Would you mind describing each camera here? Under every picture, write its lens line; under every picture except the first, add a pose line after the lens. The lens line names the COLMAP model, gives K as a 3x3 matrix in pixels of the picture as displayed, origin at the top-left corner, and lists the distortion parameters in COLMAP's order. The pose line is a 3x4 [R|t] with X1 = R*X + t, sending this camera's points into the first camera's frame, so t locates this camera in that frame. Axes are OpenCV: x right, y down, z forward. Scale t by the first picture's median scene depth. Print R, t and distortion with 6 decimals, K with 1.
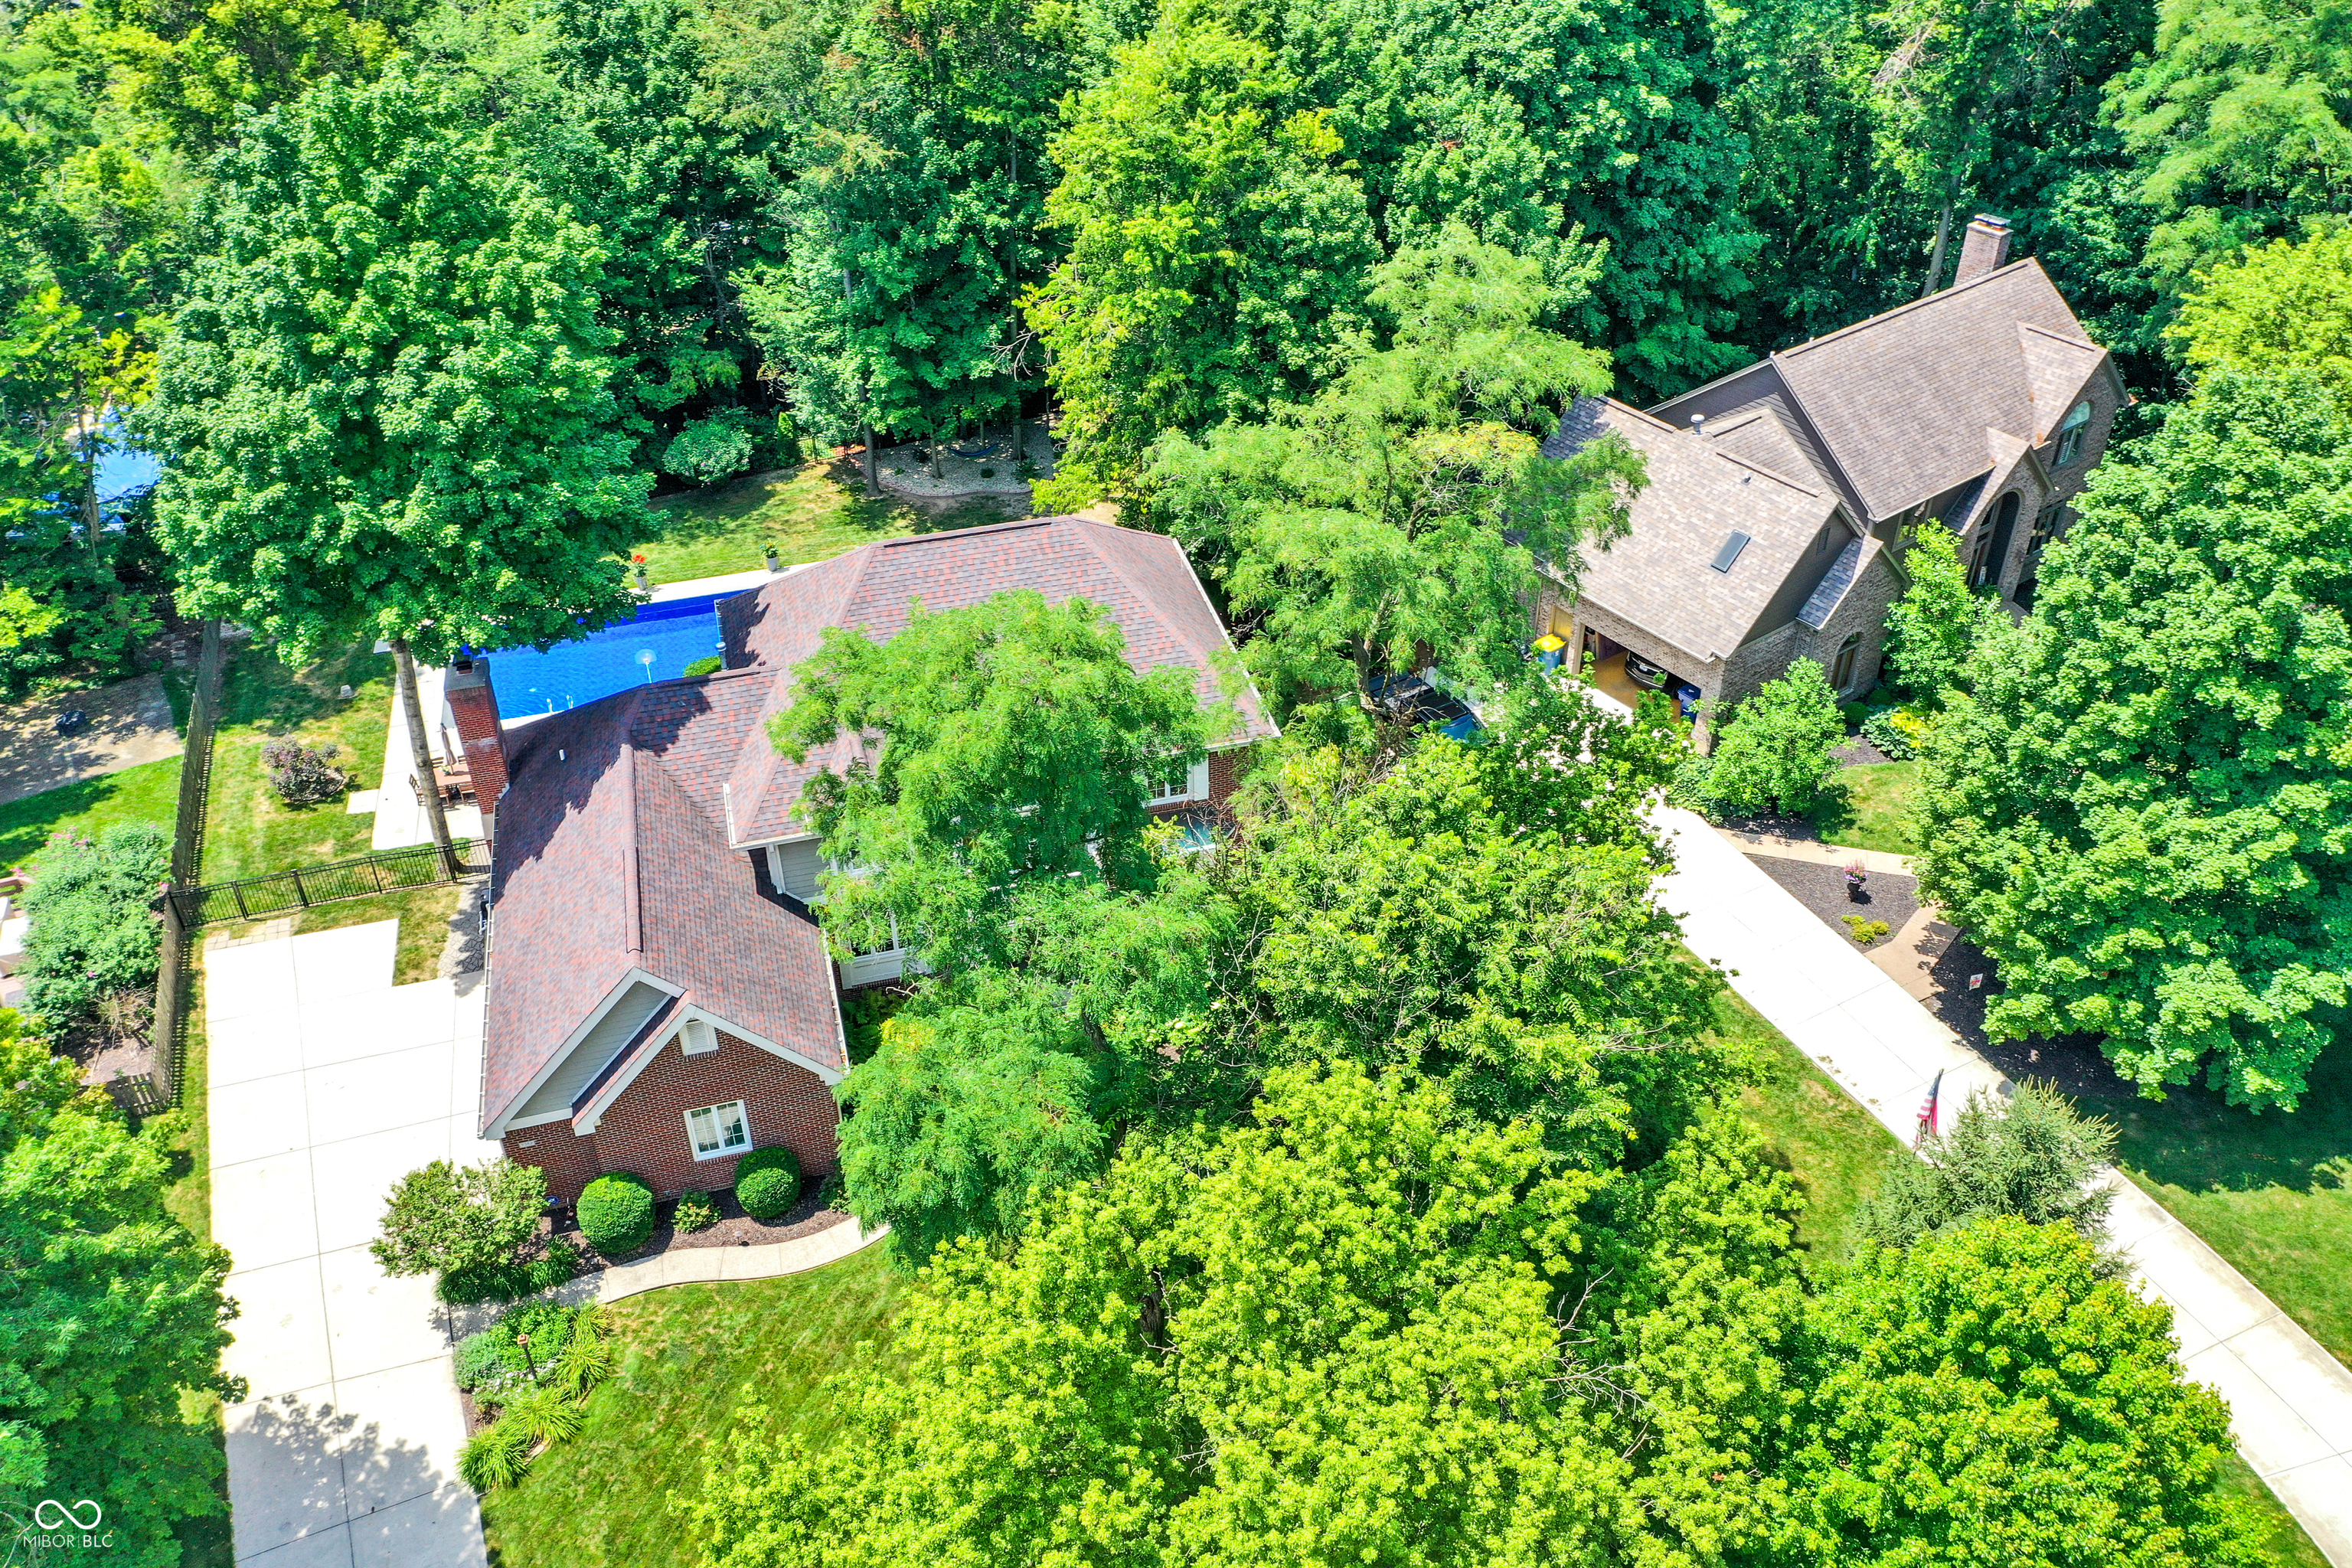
lens RADIAL K [[1798.9, 0, 1135.5], [0, 1798.9, 741.8], [0, 0, 1]] dist [0.005605, 0.004747]
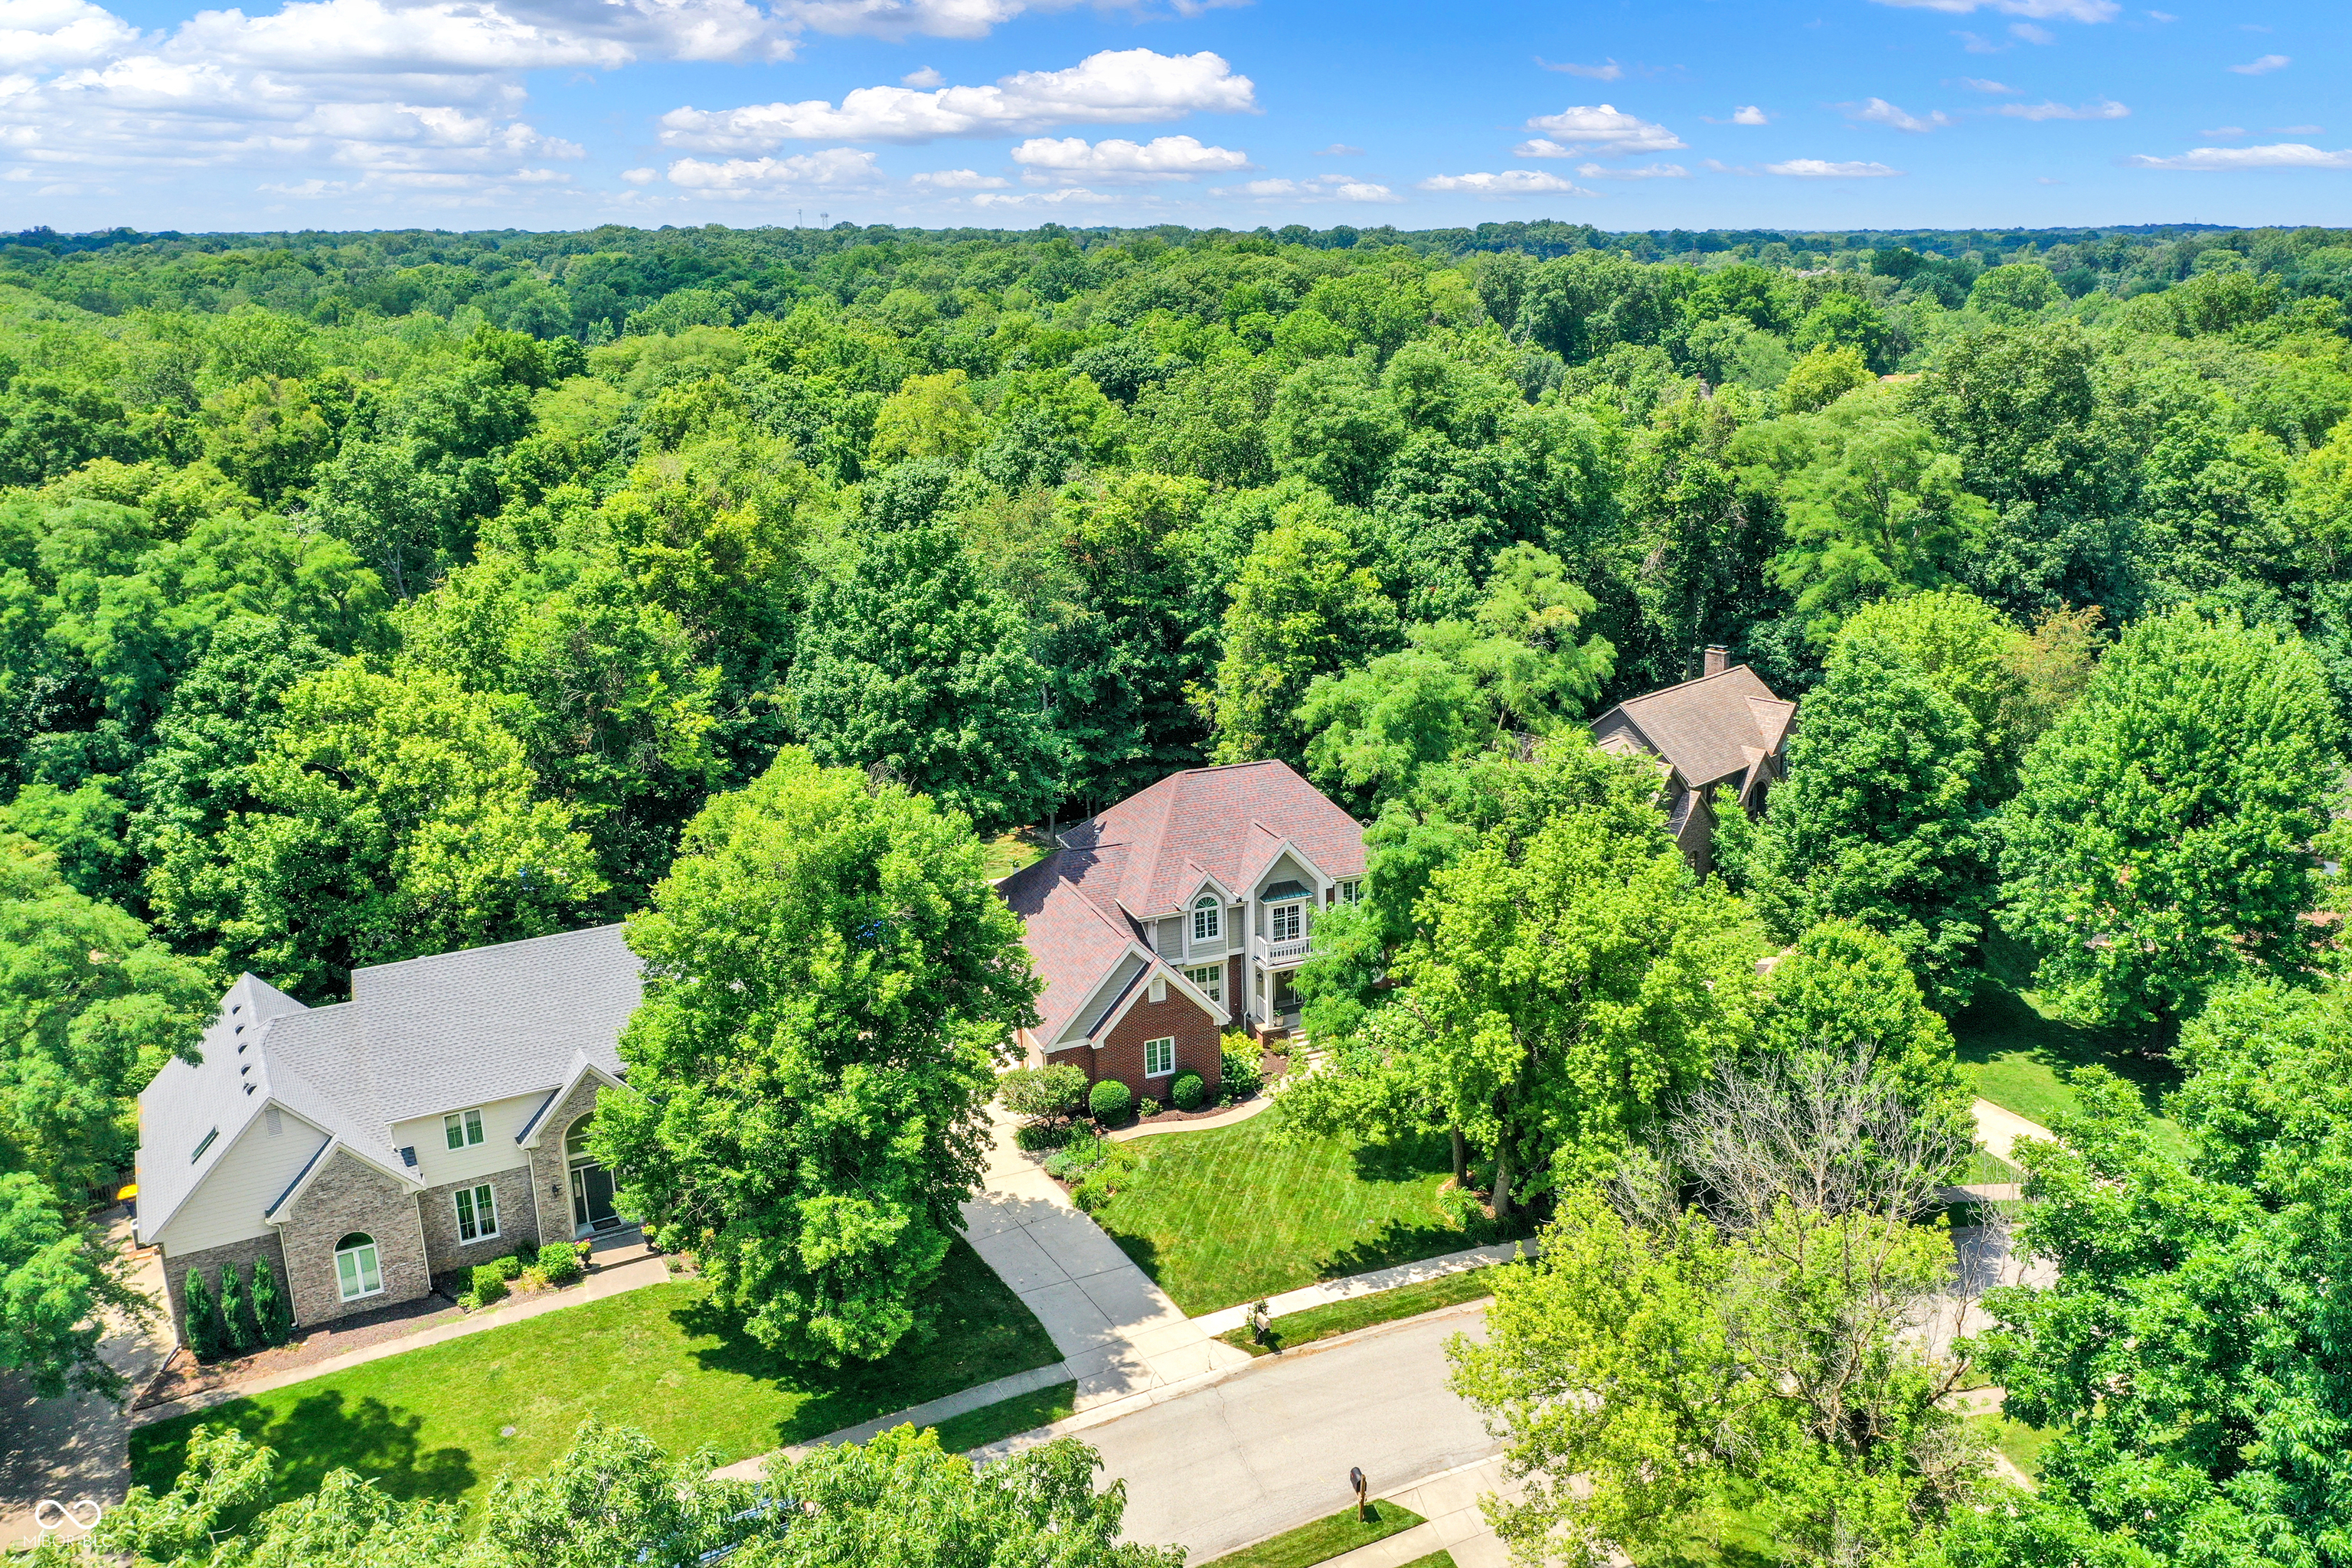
lens RADIAL K [[1797.7, 0, 1176.0], [0, 1797.7, 784.0], [0, 0, 1]] dist [-0.081593, 0.000357]
pose [[0.986143, -0.038823, 0.161291, -0.435346], [0.091076, 0.939313, -0.330751, 0.487085], [-0.138662, 0.340857, 0.929833, -0.643937]]
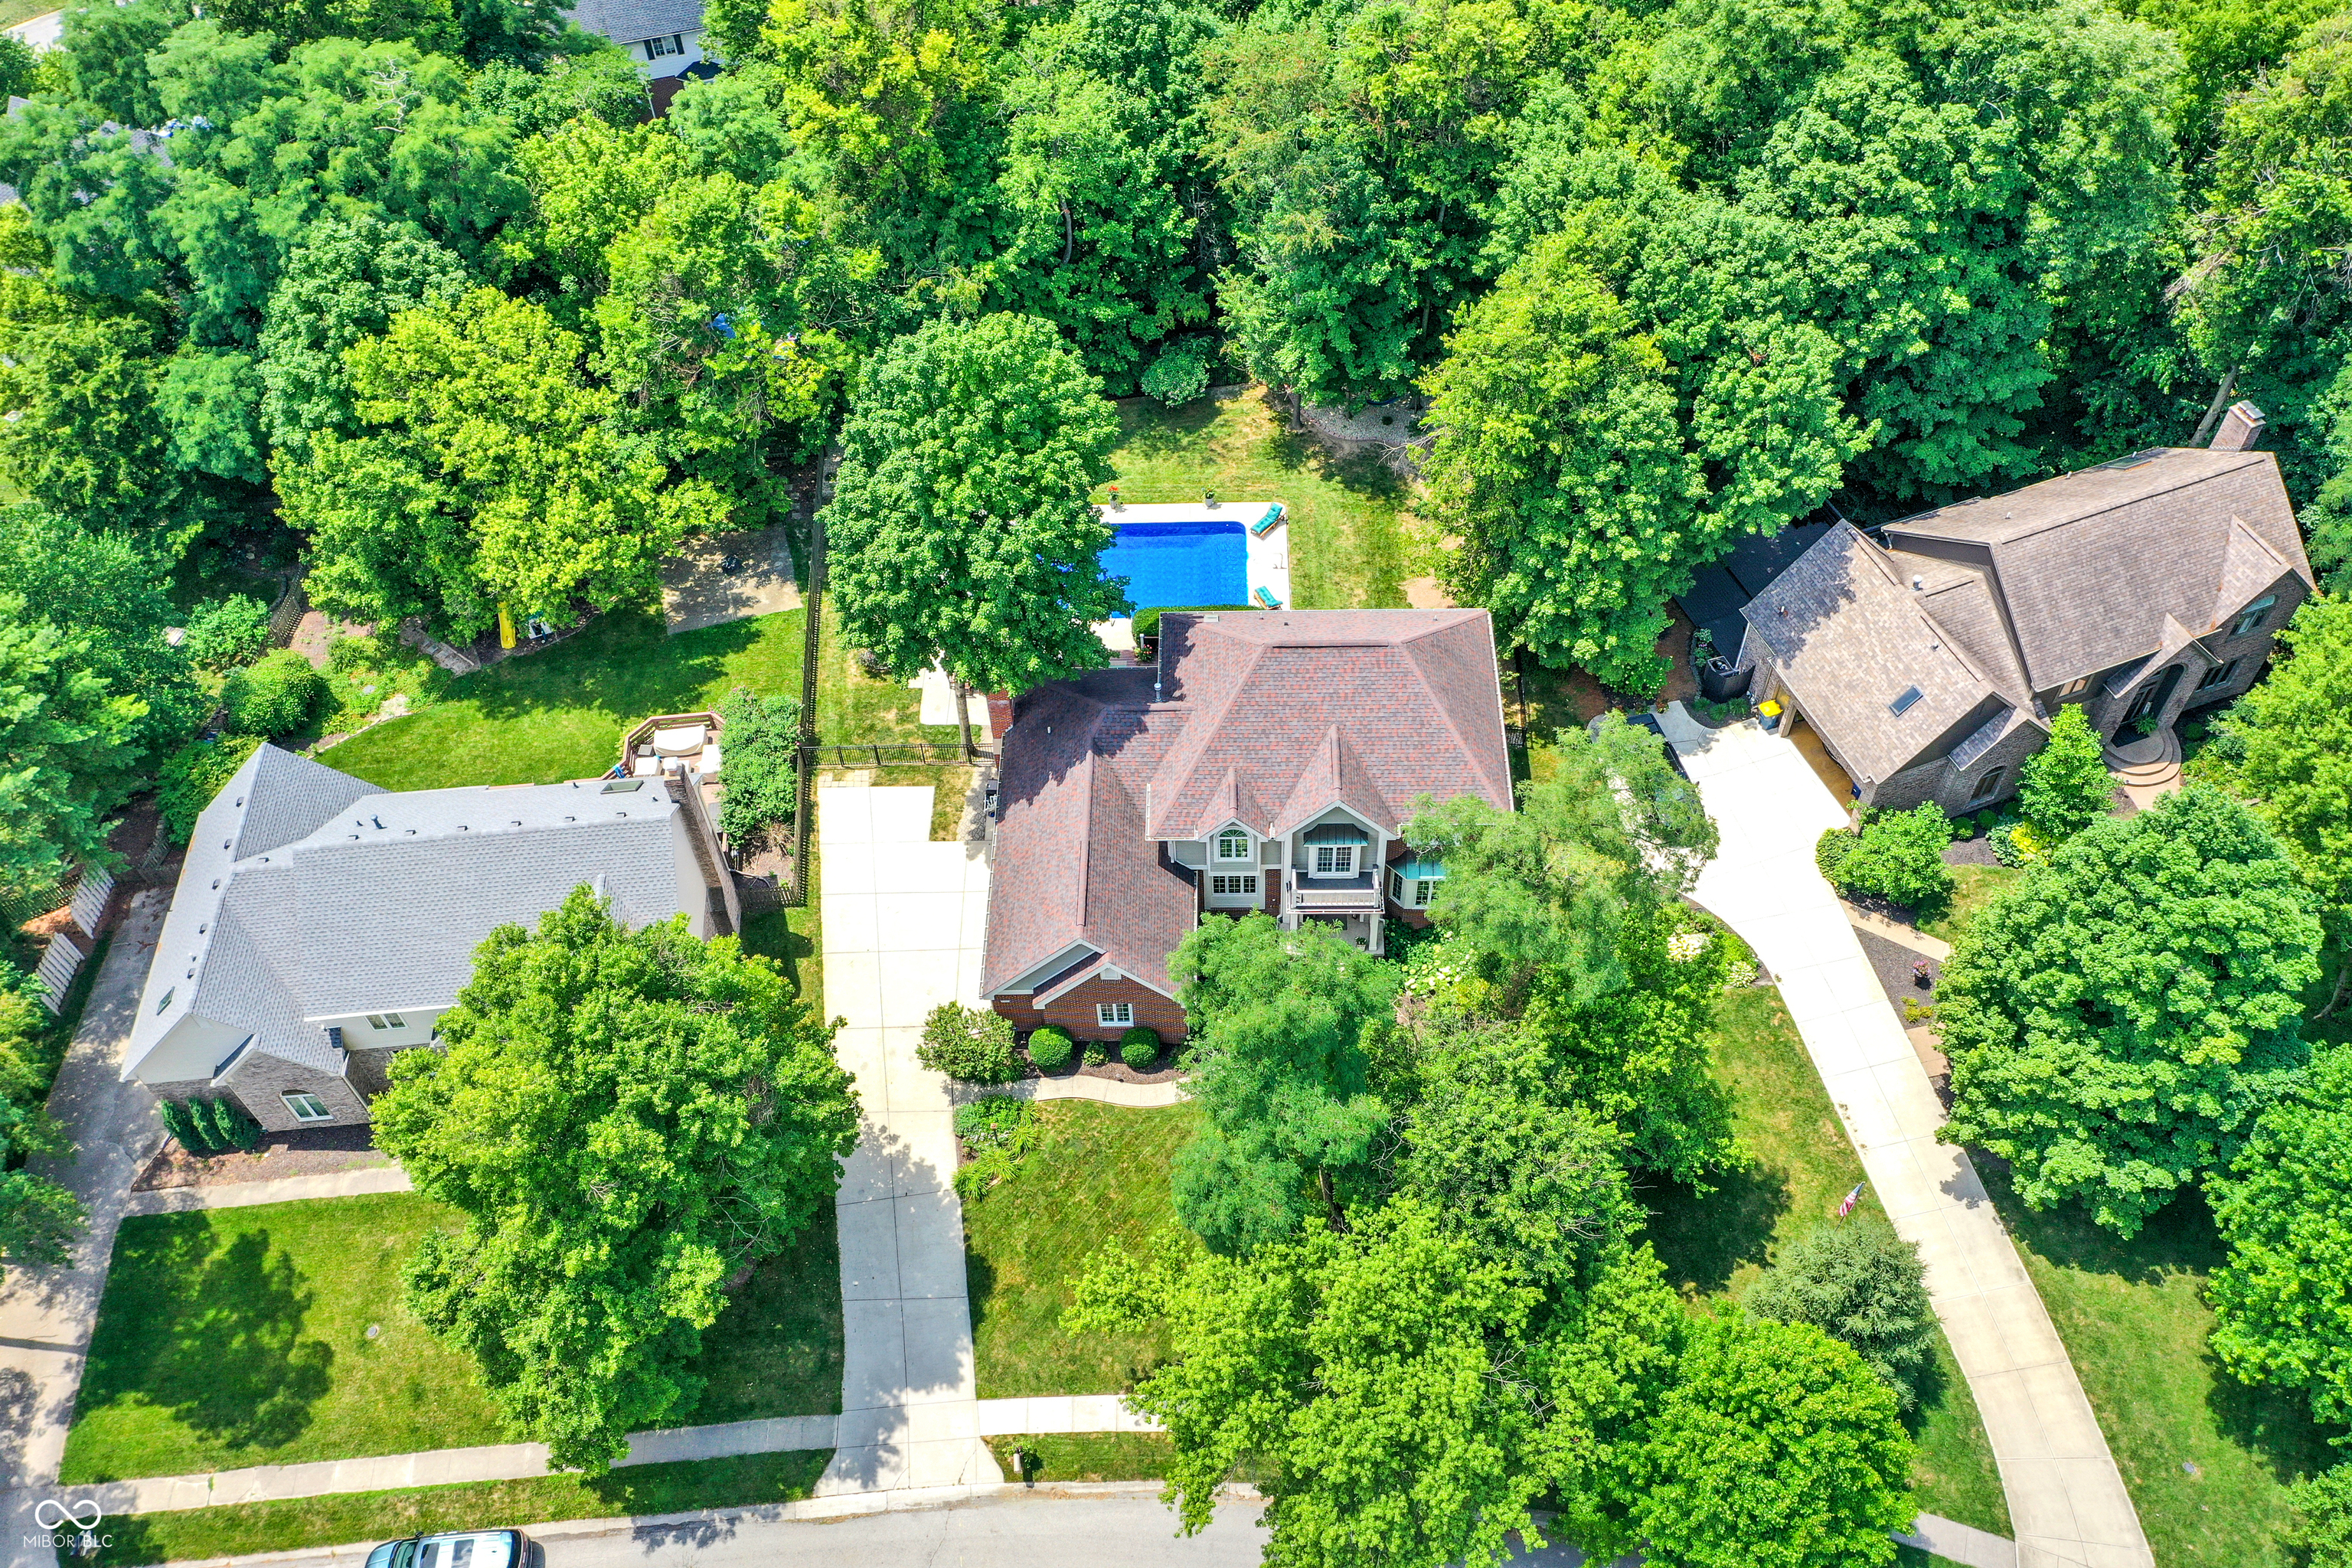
lens RADIAL K [[1880.2, 0, 1178.1], [0, 1880.2, 590.9], [0, 0, 1]] dist [0.001590, 0.003399]
pose [[0.966060, 0.183112, -0.182201, 0.059015], [-0.135941, 0.960155, 0.244175, -0.522251], [0.219652, -0.211119, 0.952461, -0.487118]]
